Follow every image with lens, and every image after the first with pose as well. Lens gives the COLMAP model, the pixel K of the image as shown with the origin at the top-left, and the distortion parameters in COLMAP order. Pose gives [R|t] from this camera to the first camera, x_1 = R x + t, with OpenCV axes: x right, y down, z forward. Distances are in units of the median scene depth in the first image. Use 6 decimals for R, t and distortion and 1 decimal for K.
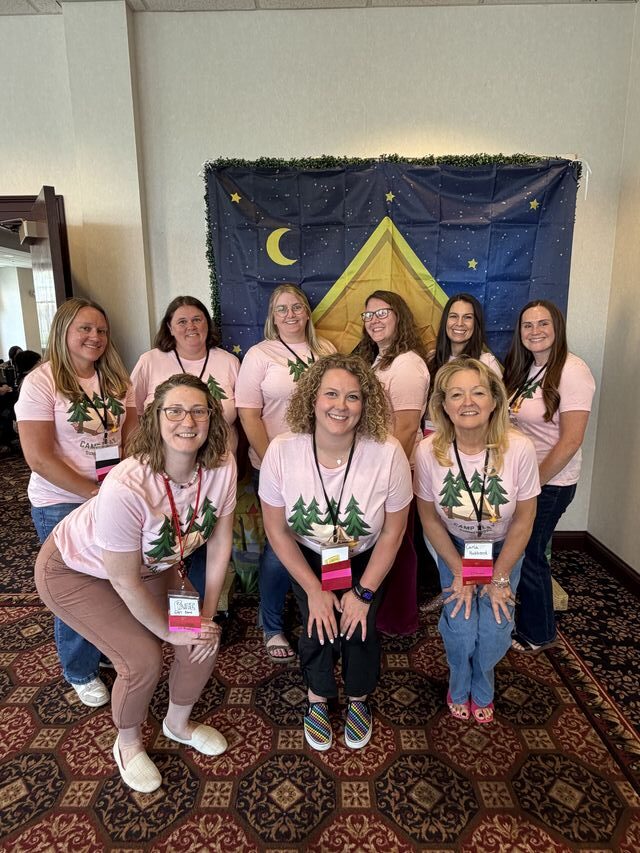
lens RADIAL K [[516.1, 0, 321.1], [0, 516.1, 424.3], [0, 0, 1]] dist [-0.009802, 0.002231]
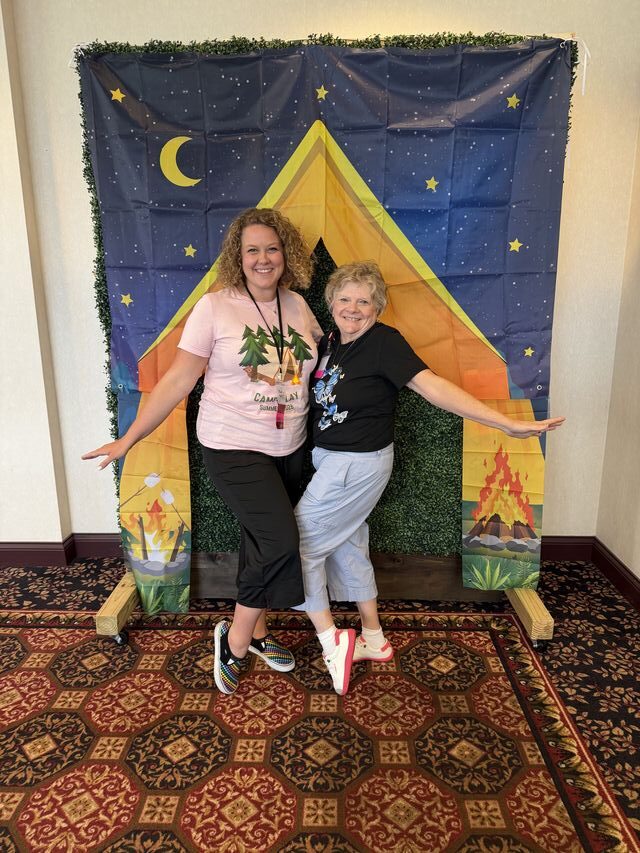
lens RADIAL K [[604.9, 0, 317.3], [0, 604.9, 430.8], [0, 0, 1]] dist [0.009640, -0.019679]
pose [[0.999907, 0.004233, -0.012929, 0.143263], [-0.003709, 0.999180, 0.040319, 0.013377], [0.013089, -0.040267, 0.999103, 0.103574]]
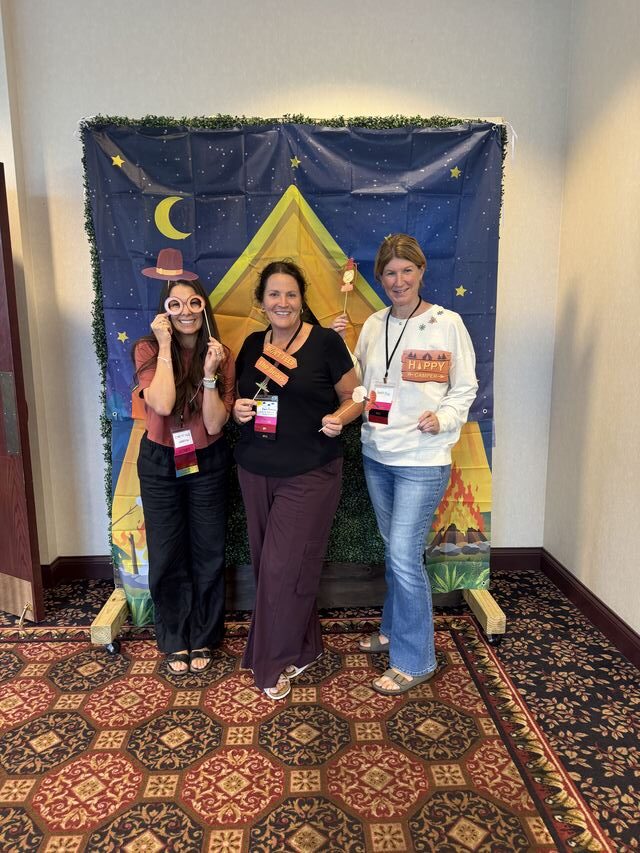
lens RADIAL K [[604.9, 0, 319.5], [0, 604.9, 427.3], [0, 0, 1]] dist [0.009640, -0.019679]
pose [[0.998694, -0.007663, 0.050514, 0.121693], [0.009036, 0.999595, -0.027000, 0.038923], [-0.050286, 0.027421, 0.998358, -0.021227]]
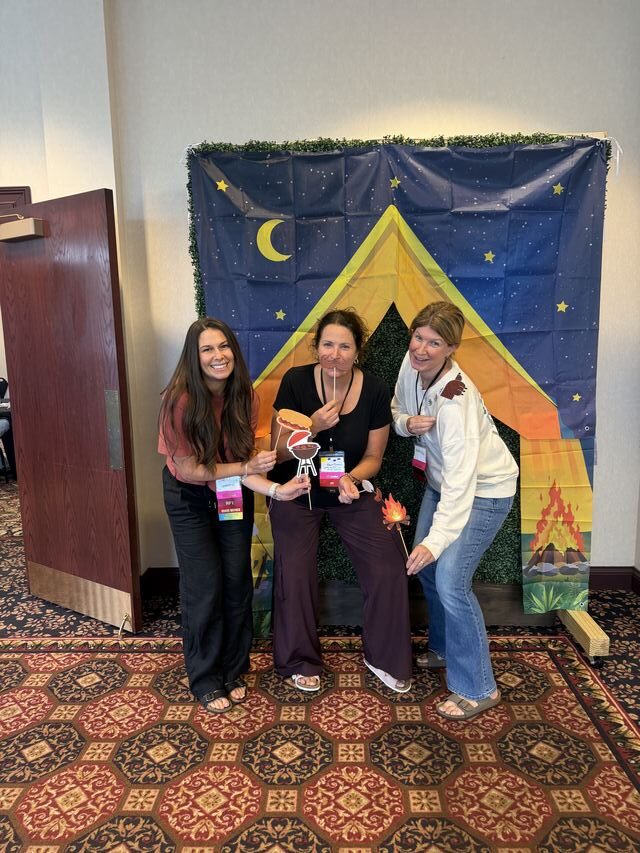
lens RADIAL K [[604.9, 0, 321.7], [0, 604.9, 430.4], [0, 0, 1]] dist [0.009640, -0.019679]
pose [[0.999865, -0.006041, -0.015270, 0.020976], [0.005429, 0.999193, -0.039788, 0.026285], [0.015498, 0.039699, 0.999091, -0.028535]]
